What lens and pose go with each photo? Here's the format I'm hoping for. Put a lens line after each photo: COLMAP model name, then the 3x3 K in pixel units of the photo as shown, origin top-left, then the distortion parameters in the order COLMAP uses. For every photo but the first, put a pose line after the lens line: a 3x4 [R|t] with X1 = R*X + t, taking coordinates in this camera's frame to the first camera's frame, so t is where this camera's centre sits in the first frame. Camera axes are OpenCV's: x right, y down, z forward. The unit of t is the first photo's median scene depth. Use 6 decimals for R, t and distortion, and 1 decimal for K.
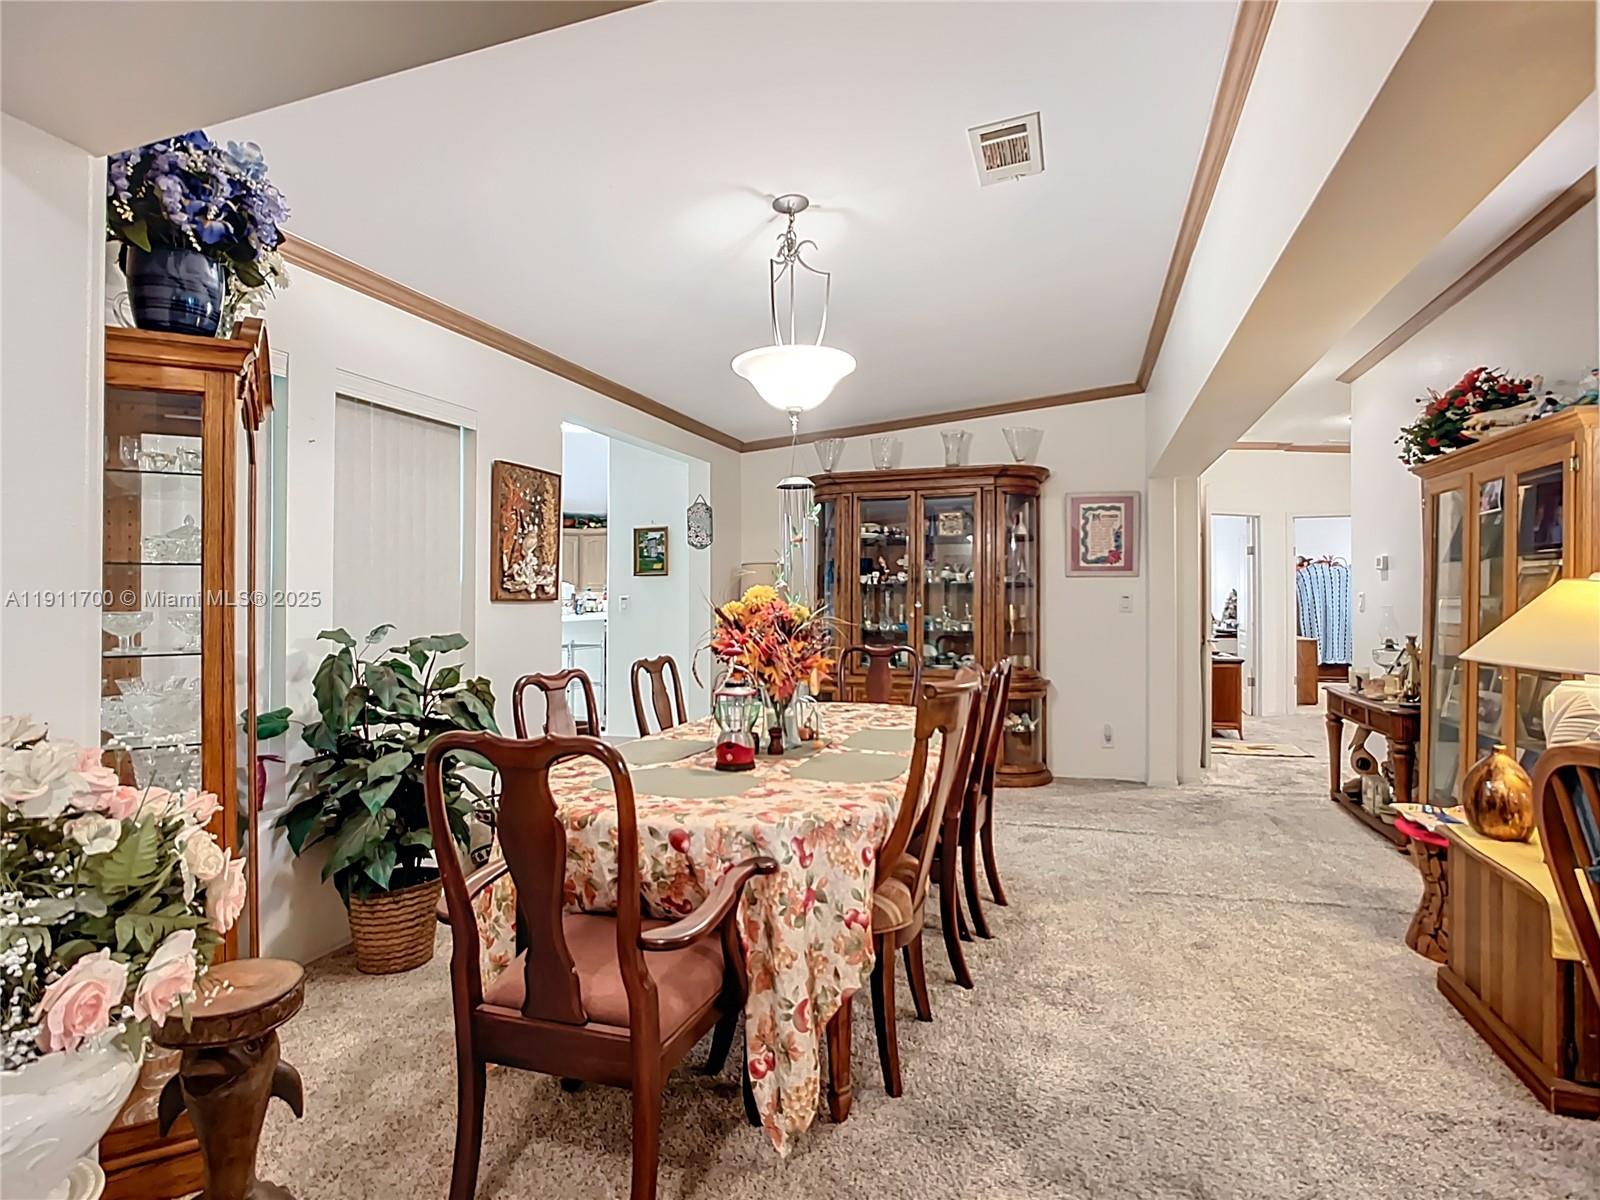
lens RADIAL K [[829.9, 0, 796.8], [0, 829.9, 589.9], [0, 0, 1]] dist [-0.022709, -0.000052]
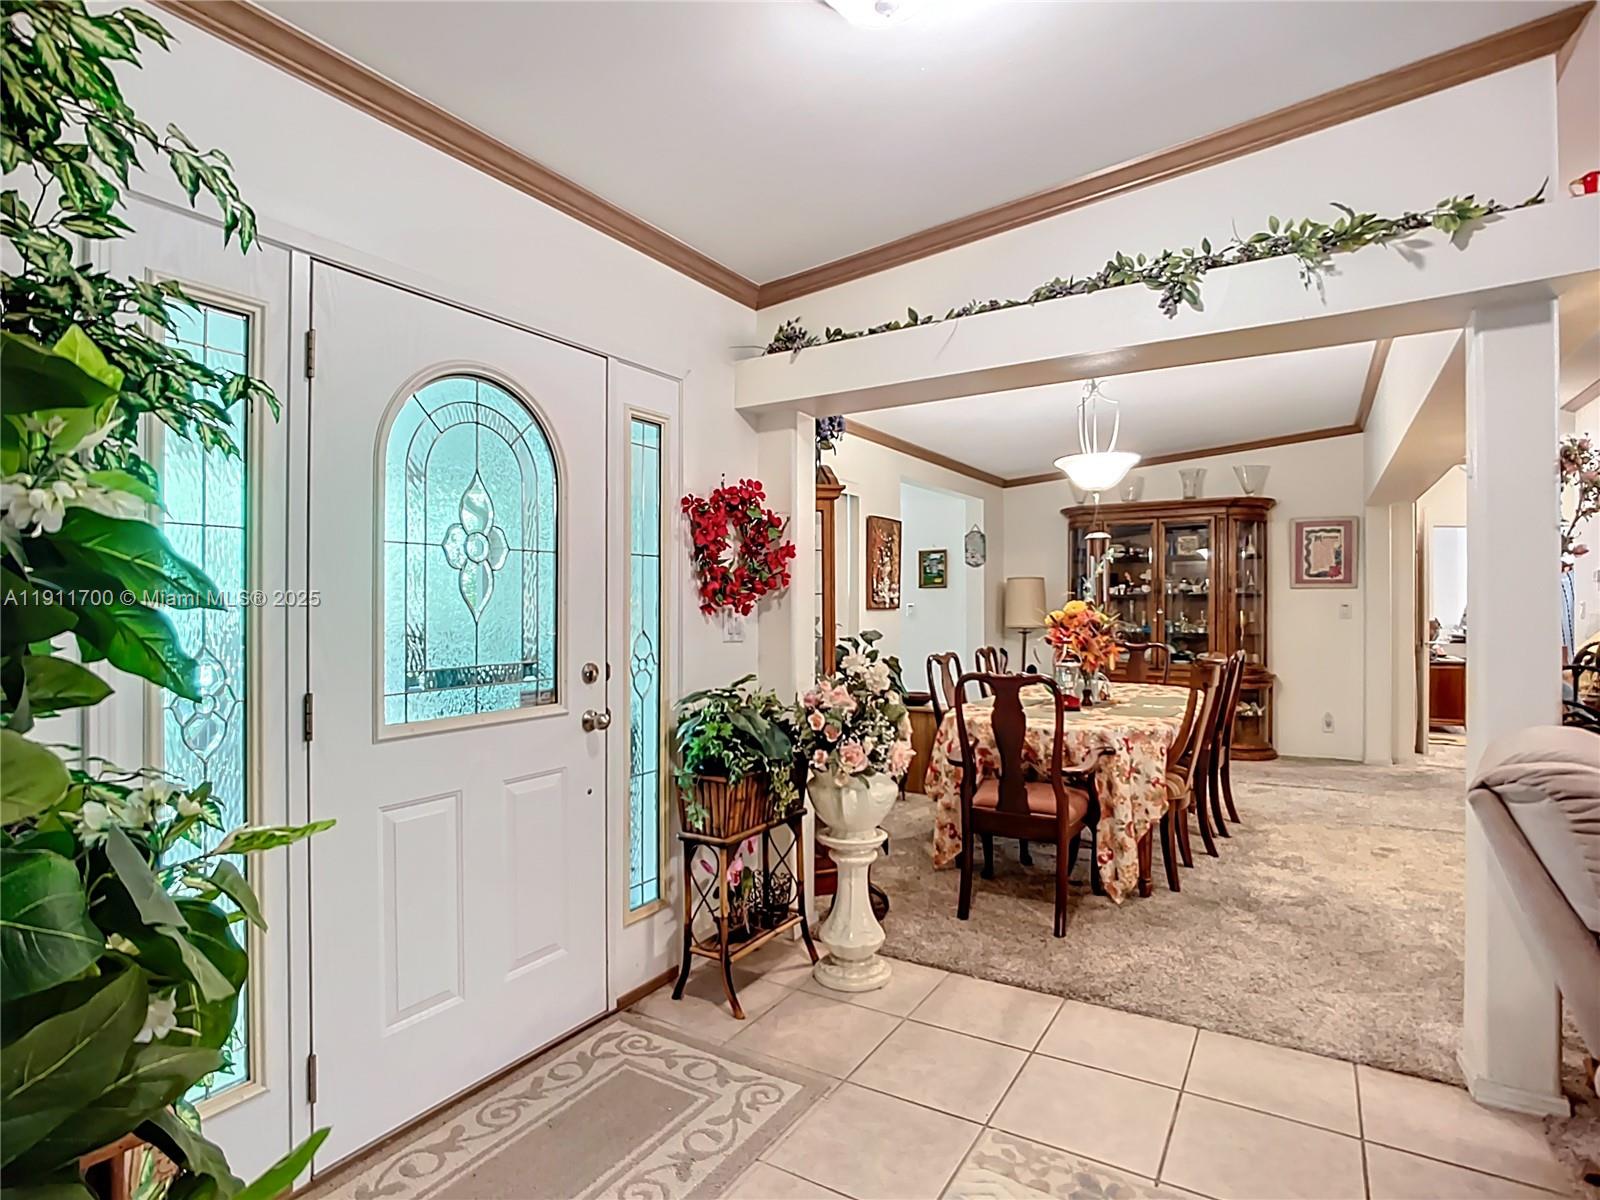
lens RADIAL K [[832.1, 0, 800.0], [0, 832.1, 600.0], [0, 0, 1]] dist [-0.032222, 0.000076]
pose [[0.973223, -0.001543, -0.229857, -0.095648], [0.003227, 0.999971, 0.006951, -0.009825], [0.229840, -0.007507, 0.973200, -0.333368]]
